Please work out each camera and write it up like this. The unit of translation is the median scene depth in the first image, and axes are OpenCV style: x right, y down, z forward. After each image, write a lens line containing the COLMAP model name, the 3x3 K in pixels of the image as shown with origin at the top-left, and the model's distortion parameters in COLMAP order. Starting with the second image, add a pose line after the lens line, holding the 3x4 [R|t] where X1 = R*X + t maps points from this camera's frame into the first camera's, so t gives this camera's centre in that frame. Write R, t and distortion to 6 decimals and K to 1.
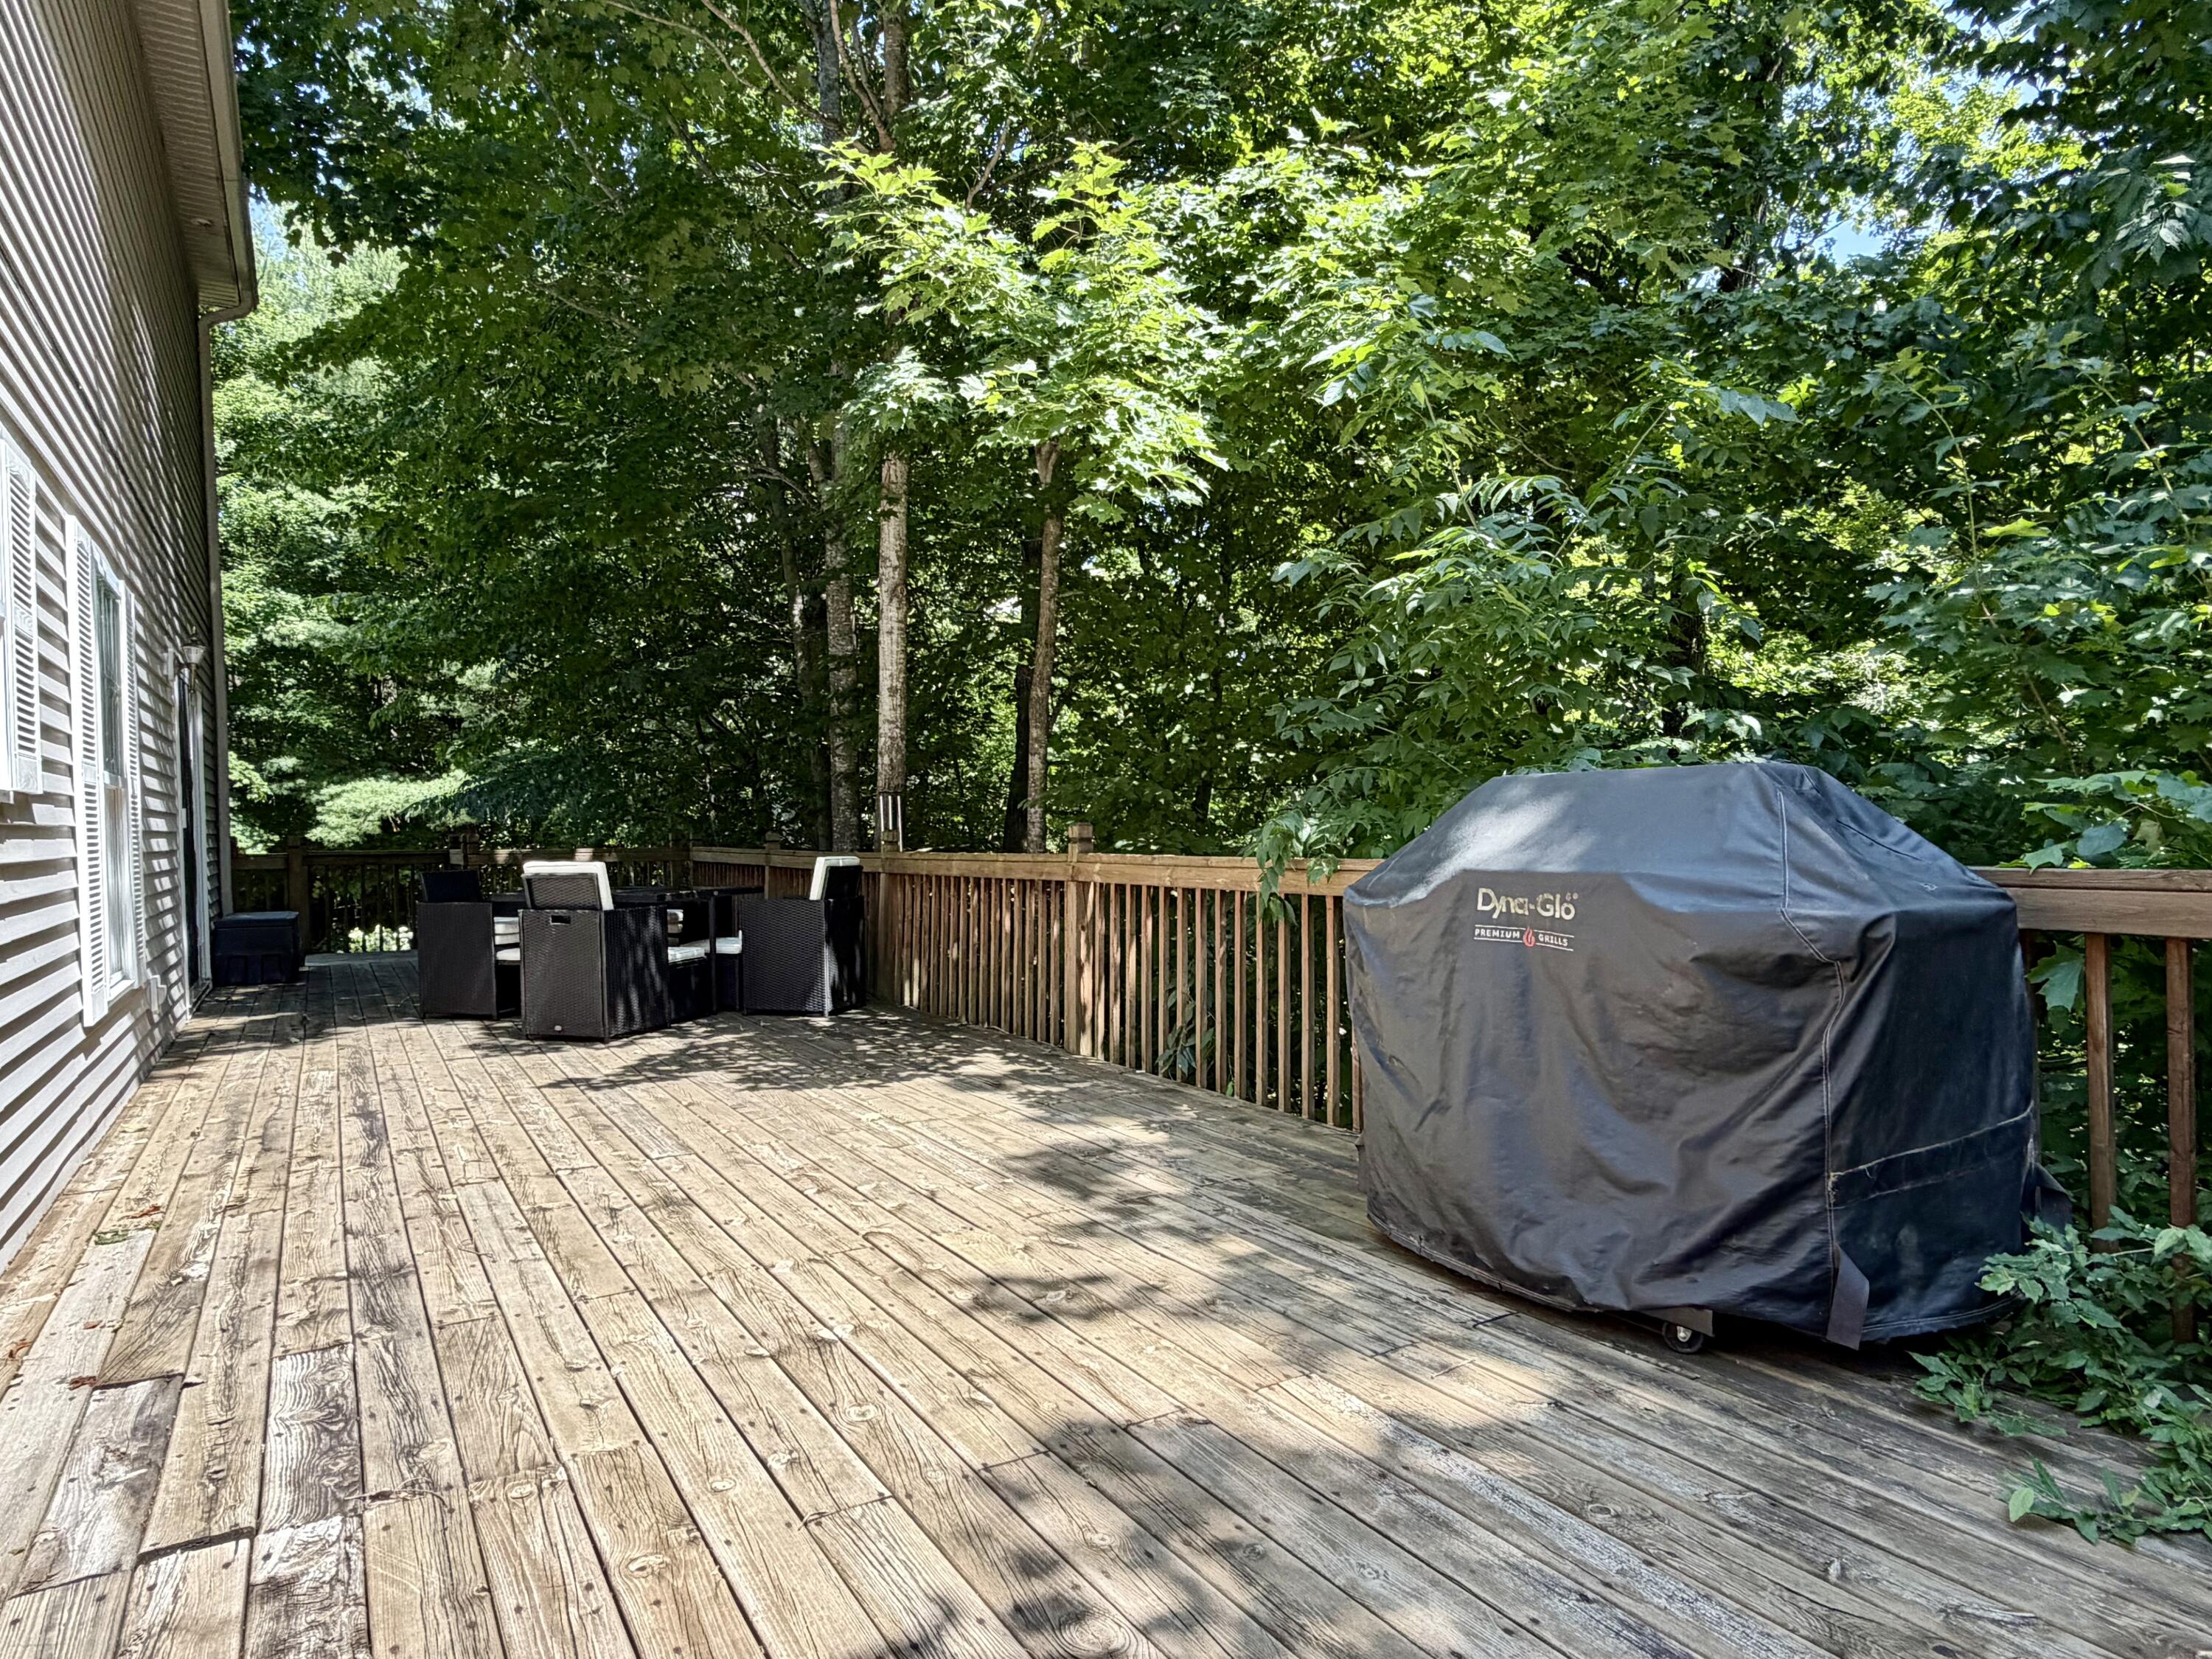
lens RADIAL K [[1281.9, 0, 1108.5], [0, 1281.9, 831.2], [0, 0, 1]] dist [0.004493, 0.000626]
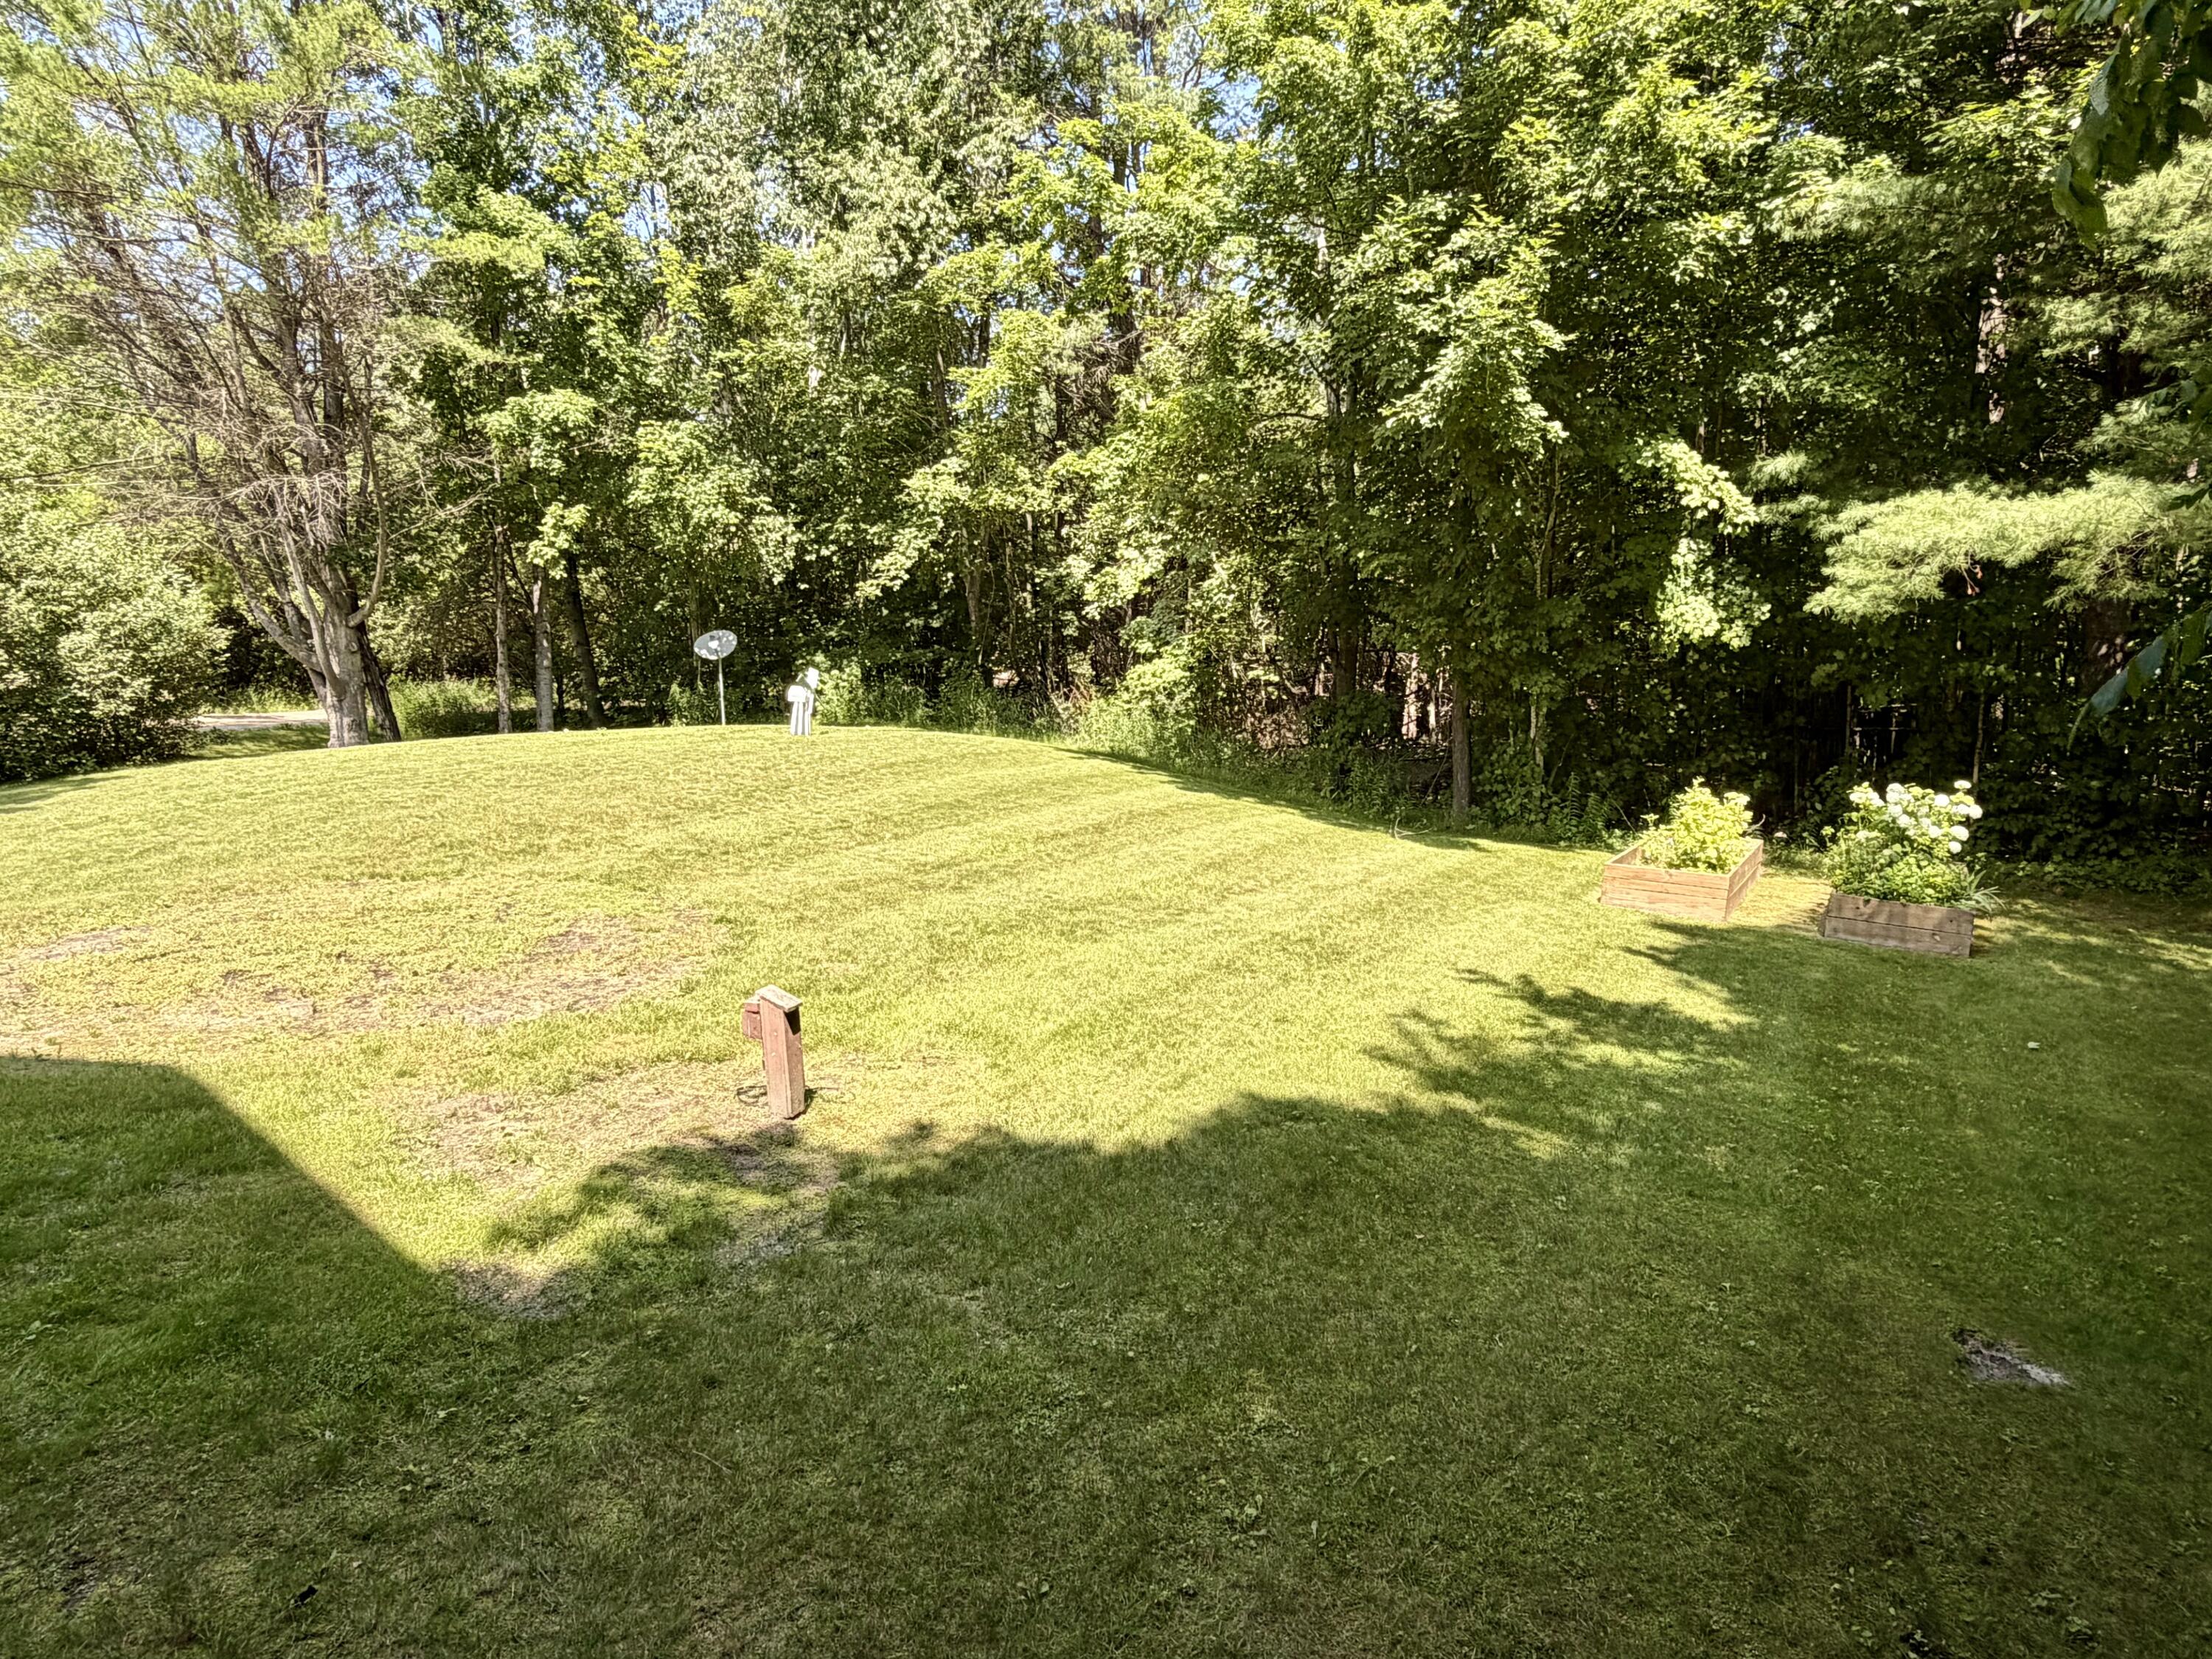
lens RADIAL K [[1471.5, 0, 1108.0], [0, 1471.5, 831.4], [0, 0, 1]] dist [0.004331, 0.001877]
pose [[0.503775, 0.160764, -0.848744, -0.225333], [0.004151, 0.982068, 0.188481, -0.019445], [0.863825, -0.098475, 0.494074, 0.421363]]
